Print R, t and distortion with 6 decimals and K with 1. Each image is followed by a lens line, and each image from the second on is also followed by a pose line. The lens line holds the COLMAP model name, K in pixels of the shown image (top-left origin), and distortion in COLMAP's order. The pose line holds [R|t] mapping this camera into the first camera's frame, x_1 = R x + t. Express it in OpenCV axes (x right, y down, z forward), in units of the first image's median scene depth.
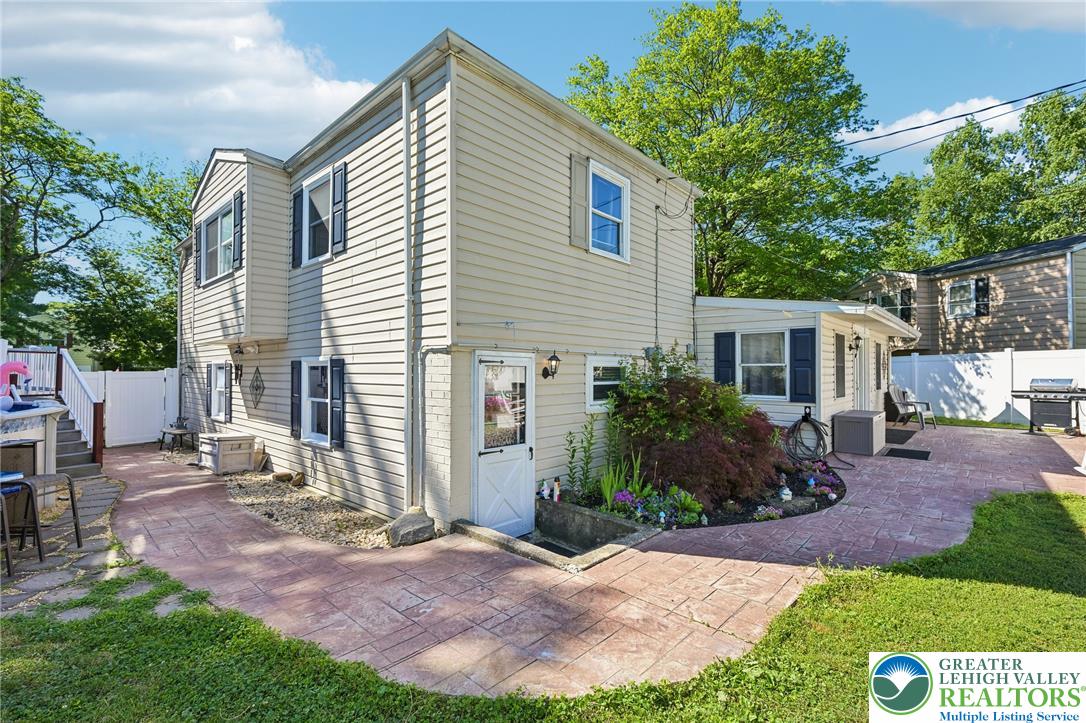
lens RADIAL K [[482.5, 0, 543.3], [0, 482.5, 364.6], [0, 0, 1]] dist [0.002503, -0.000152]
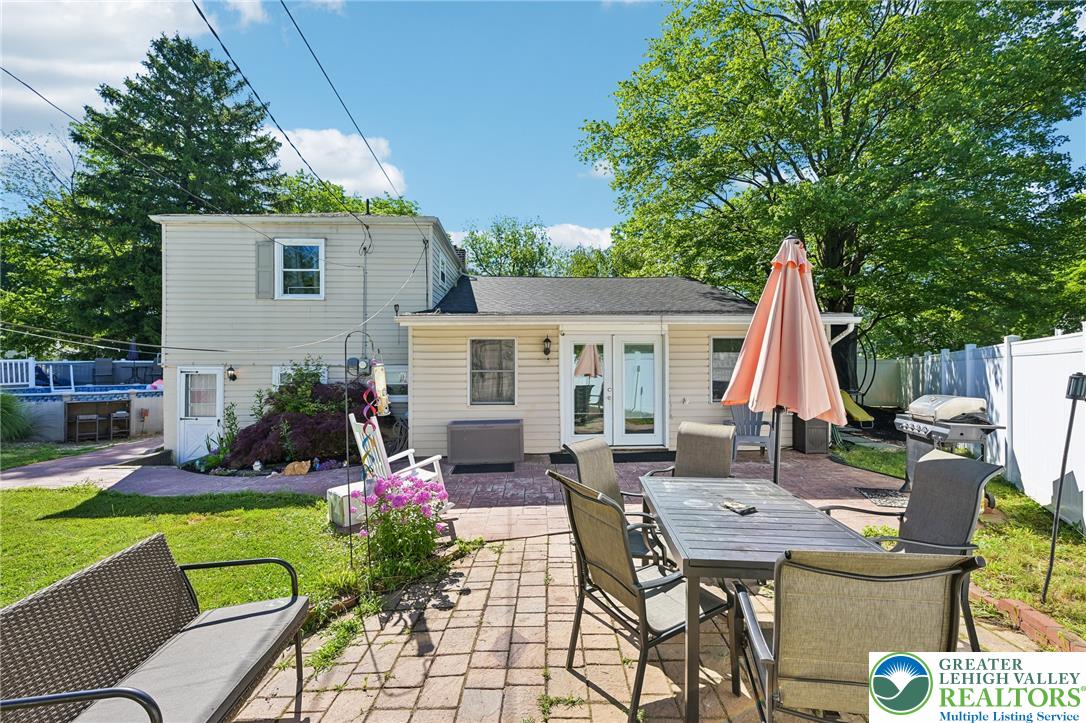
lens RADIAL K [[482.5, 0, 541.7], [0, 482.5, 363.1], [0, 0, 1]] dist [0.002503, -0.000152]
pose [[0.709486, -0.005472, -0.704699, 1.138201], [0.013996, 0.999882, 0.006327, -0.016967], [0.704581, -0.014352, 0.709479, 0.317925]]
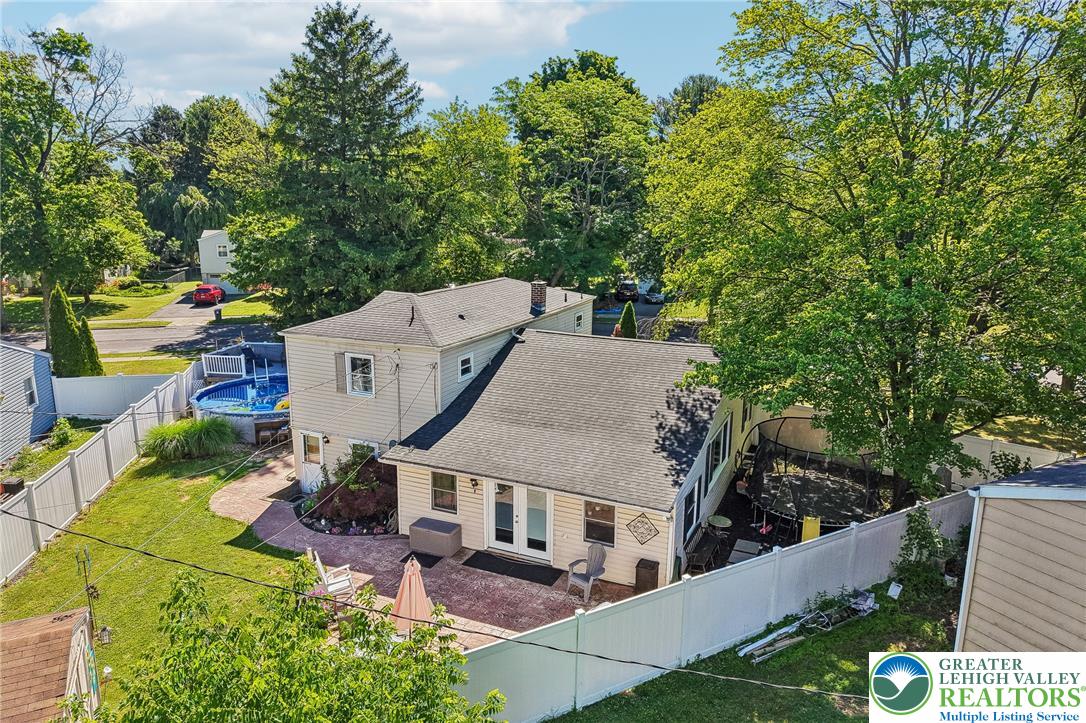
lens RADIAL K [[729.7, 0, 548.5], [0, 729.7, 356.7], [0, 0, 1]] dist [0.021519, -0.012633]
pose [[0.316612, 0.205481, -0.926031, 2.203513], [0.007949, 0.975646, 0.219208, -0.718228], [0.948522, -0.076765, 0.307268, 0.546100]]
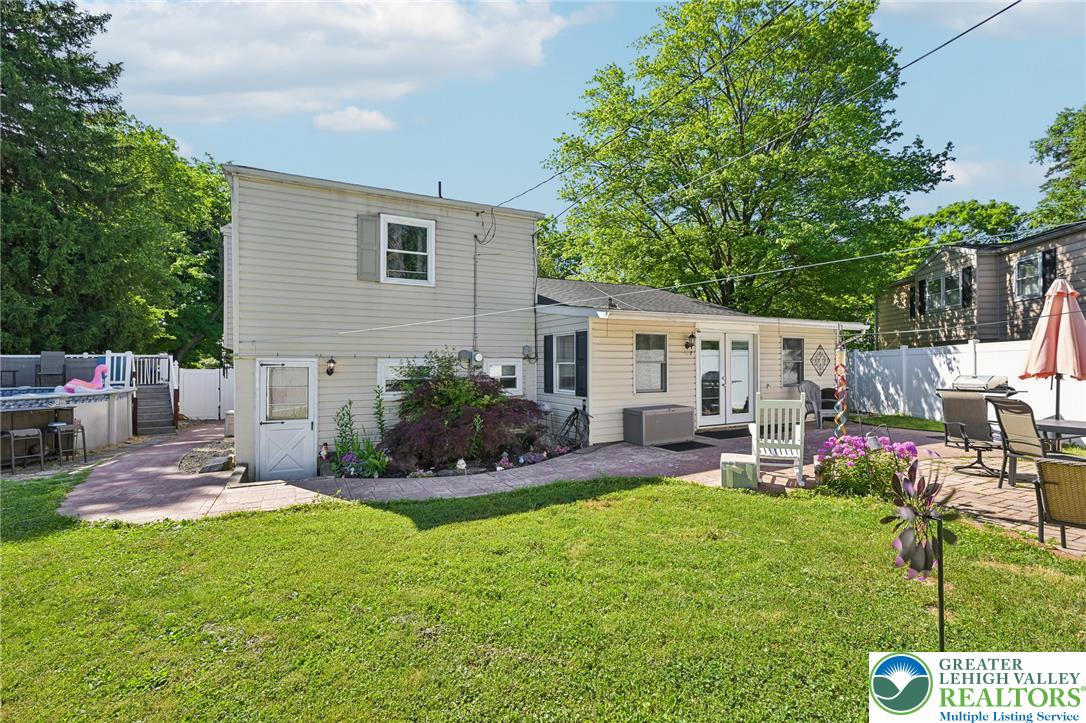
lens RADIAL K [[482.5, 0, 543.3], [0, 482.5, 363.2], [0, 0, 1]] dist [0.002503, -0.000152]
pose [[0.939697, -0.006393, -0.341948, 0.631230], [0.010141, 0.999906, 0.009174, -0.008263], [0.341858, -0.012089, 0.939674, -0.081941]]
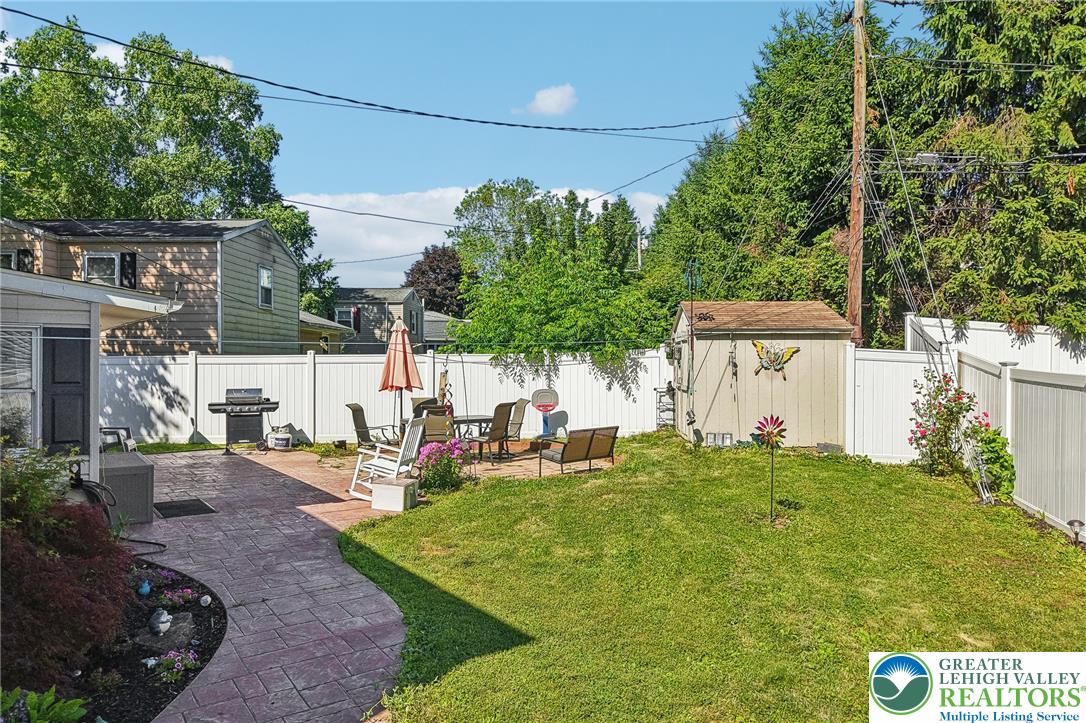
lens RADIAL K [[729.7, 0, 551.7], [0, 729.7, 361.1], [0, 0, 1]] dist [0.021519, -0.012633]
pose [[0.192512, -0.000326, 0.981295, -0.163209], [-0.014525, 0.999889, 0.003182, -0.035152], [-0.981187, -0.014866, 0.192486, 0.195856]]
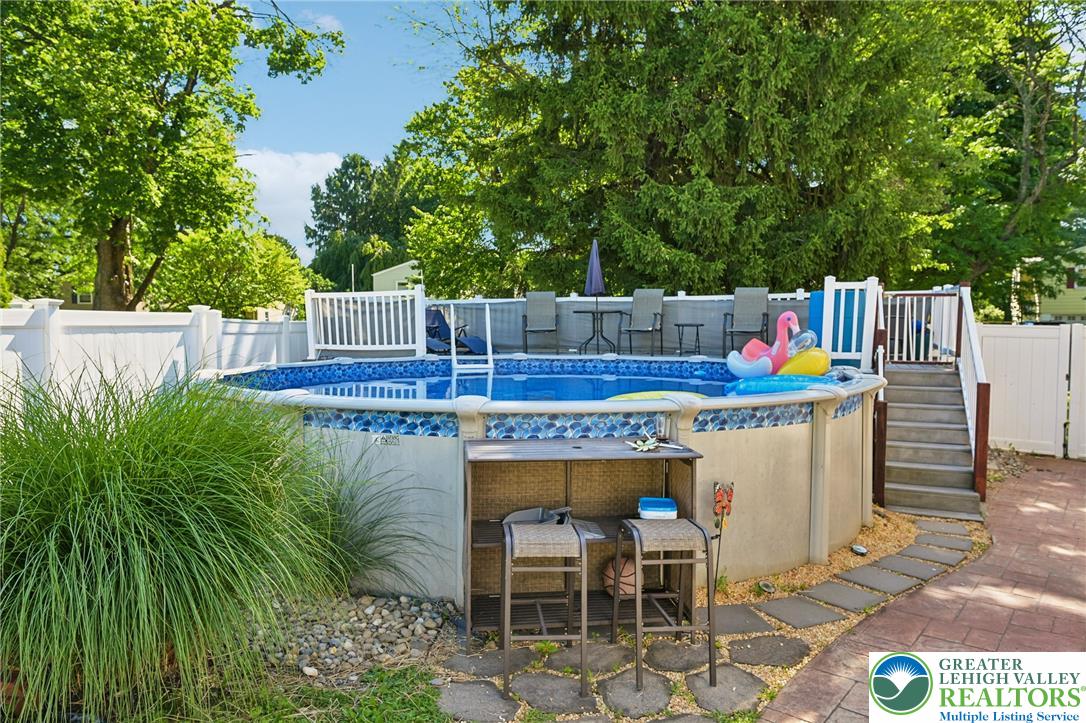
lens RADIAL K [[743.5, 0, 545.8], [0, 743.5, 365.0], [0, 0, 1]] dist [-0.012259, 0.001670]
pose [[0.092373, 0.058278, -0.994018, -0.107566], [0.013746, 0.998116, 0.059796, 0.001376], [0.995630, -0.019187, 0.091397, 0.341804]]
